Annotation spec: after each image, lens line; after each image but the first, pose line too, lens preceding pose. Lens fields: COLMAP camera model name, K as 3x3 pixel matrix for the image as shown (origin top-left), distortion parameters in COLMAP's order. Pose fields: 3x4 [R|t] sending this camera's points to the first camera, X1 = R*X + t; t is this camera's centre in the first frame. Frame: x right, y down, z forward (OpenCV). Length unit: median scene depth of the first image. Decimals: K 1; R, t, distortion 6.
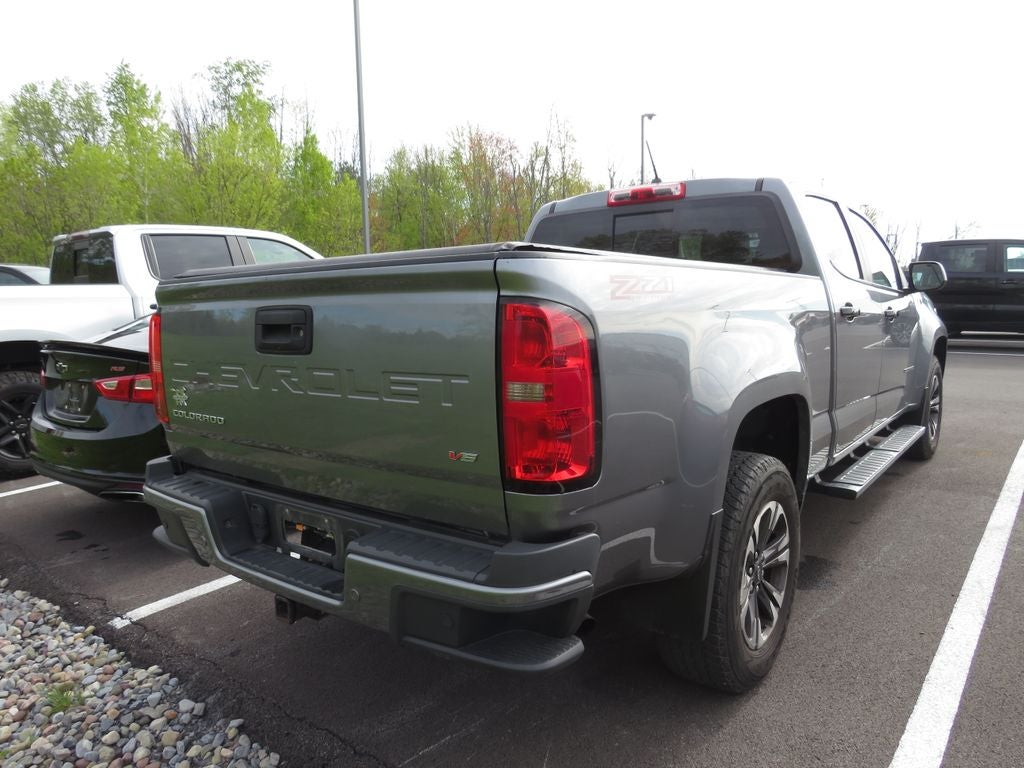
lens RADIAL K [[724.3, 0, 507.5], [0, 724.3, 403.7], [0, 0, 1]] dist [-0.032591, 0.011309]
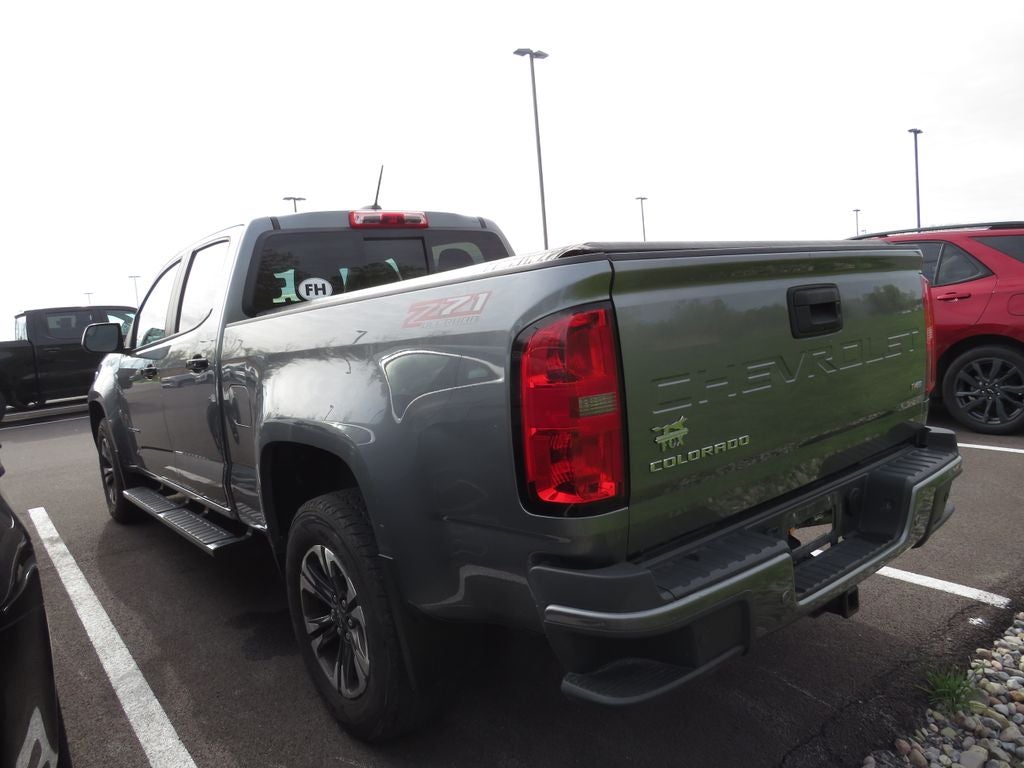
lens RADIAL K [[724.3, 0, 507.5], [0, 724.3, 403.7], [0, 0, 1]] dist [-0.032591, 0.011309]
pose [[0.252784, -0.120355, 0.960008, -0.833717], [0.223067, 0.972751, 0.063215, -0.082436], [-0.941457, 0.198166, 0.272743, 0.710734]]
